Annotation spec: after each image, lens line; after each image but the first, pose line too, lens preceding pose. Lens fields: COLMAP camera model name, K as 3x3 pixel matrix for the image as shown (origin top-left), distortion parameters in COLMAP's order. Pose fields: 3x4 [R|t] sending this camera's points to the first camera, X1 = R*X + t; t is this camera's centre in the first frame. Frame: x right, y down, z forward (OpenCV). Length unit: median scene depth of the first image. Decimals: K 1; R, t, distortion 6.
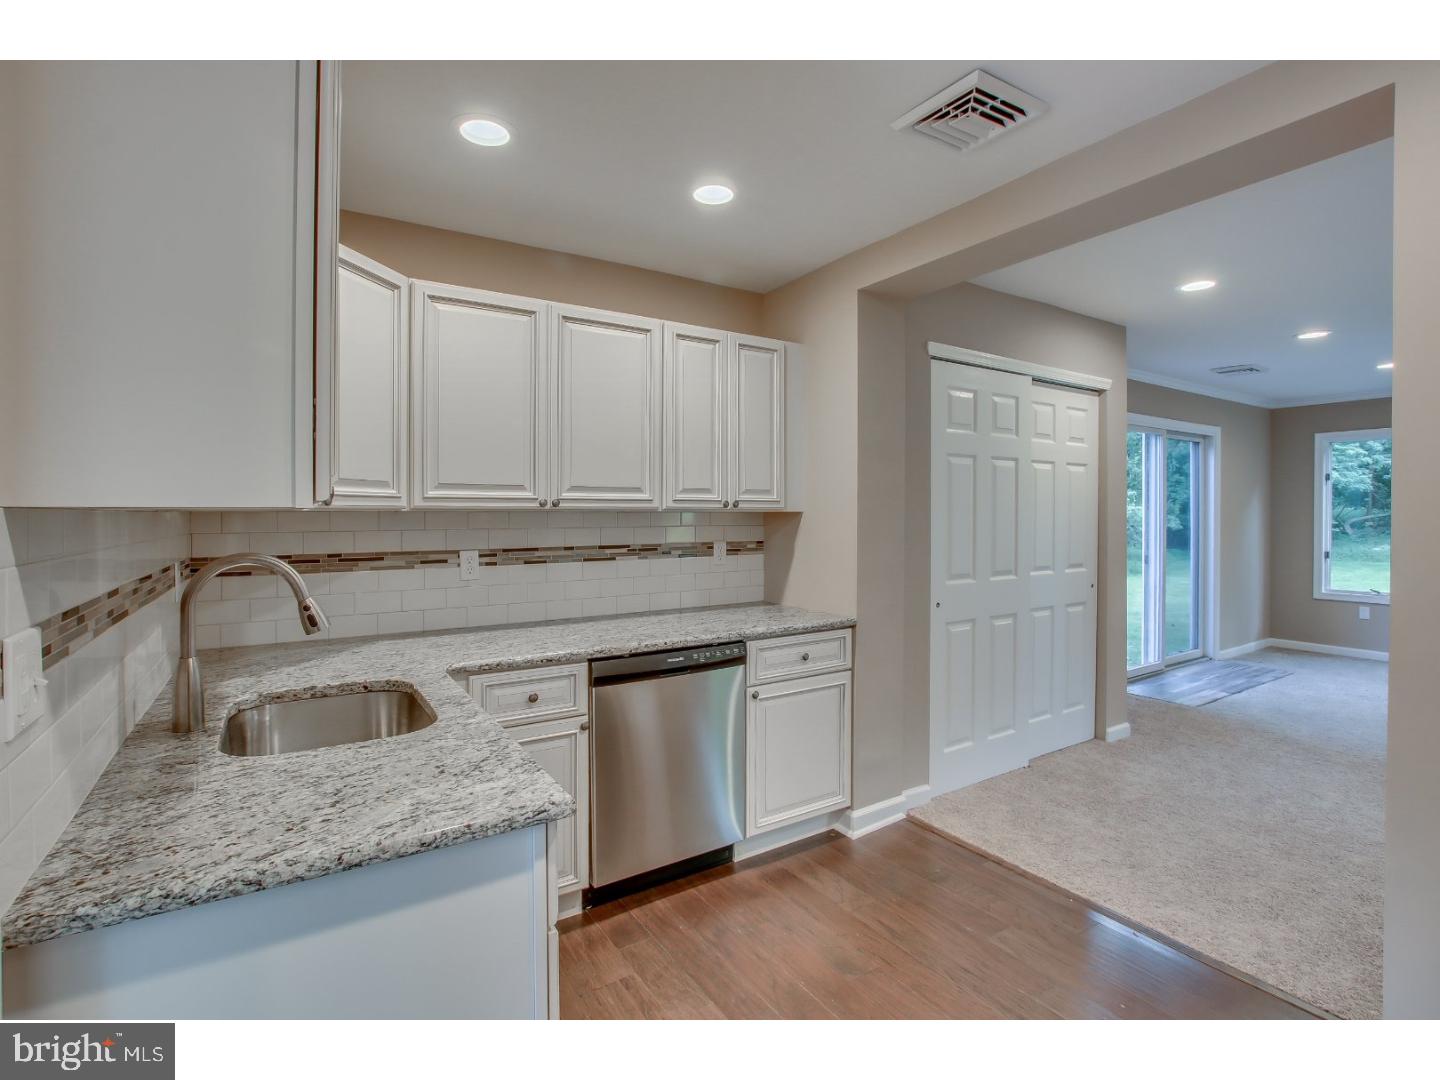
lens RADIAL K [[654.6, 0, 722.8], [0, 654.6, 519.3], [0, 0, 1]] dist [-0.024839, 0.000249]
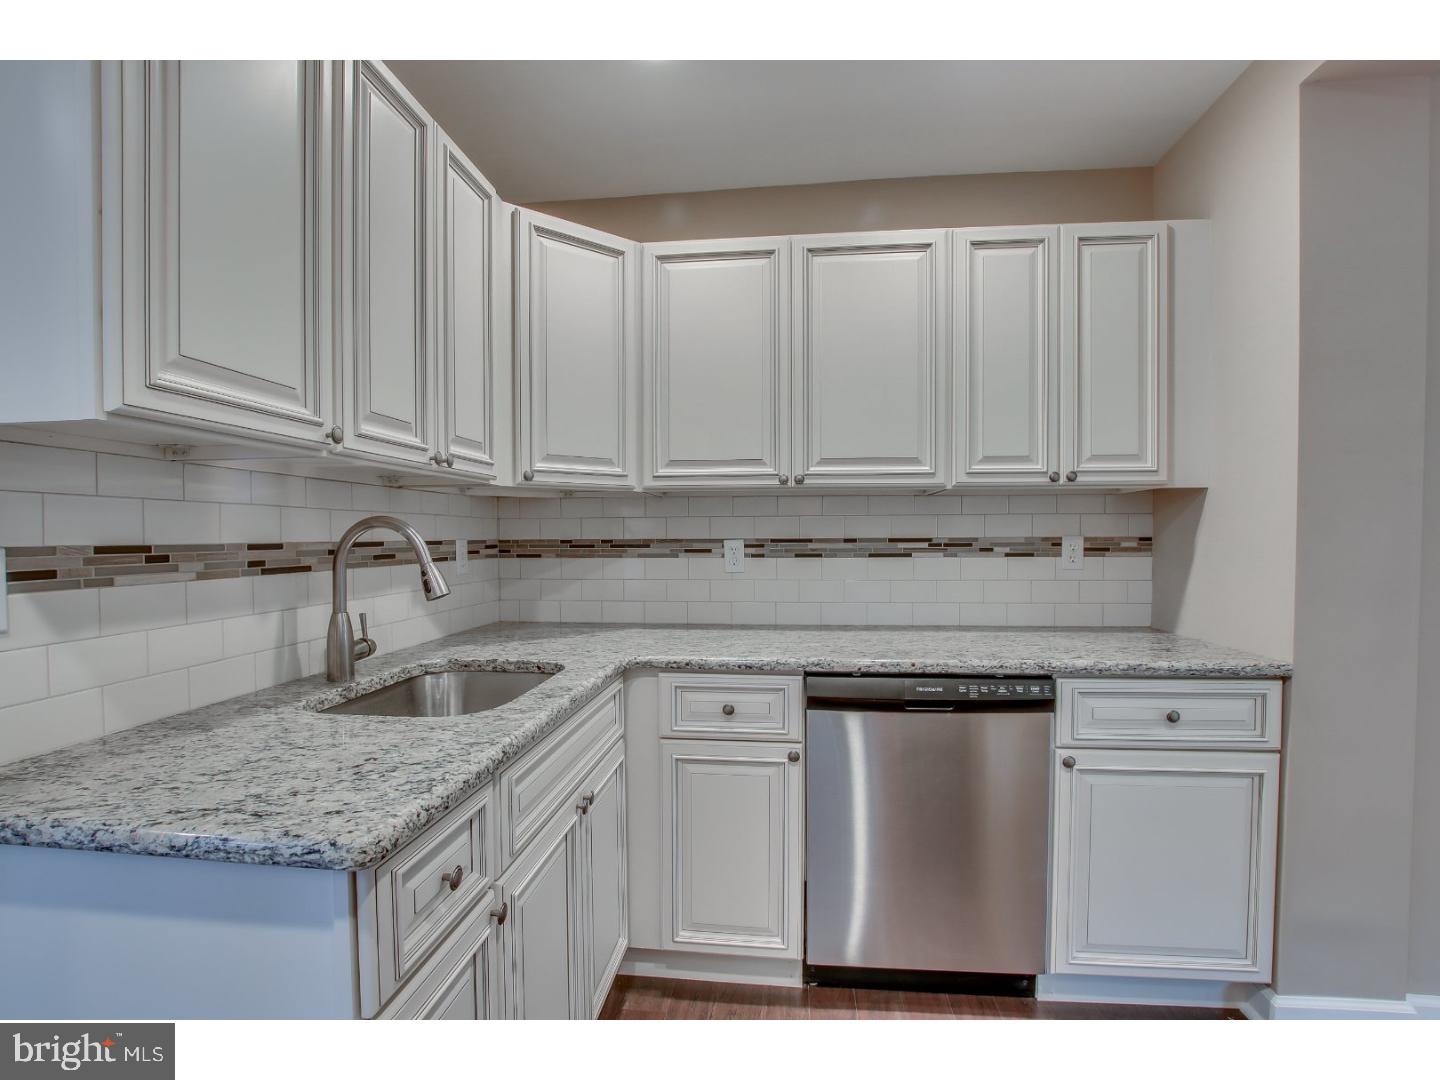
lens RADIAL K [[677.2, 0, 700.8], [0, 677.2, 542.1], [0, 0, 1]] dist [-0.028351, 0.000793]
pose [[0.788150, 0.010323, -0.615396, 0.167726], [-0.001857, 0.999895, 0.014395, 0.040967], [0.615480, -0.010203, 0.788086, 0.250674]]
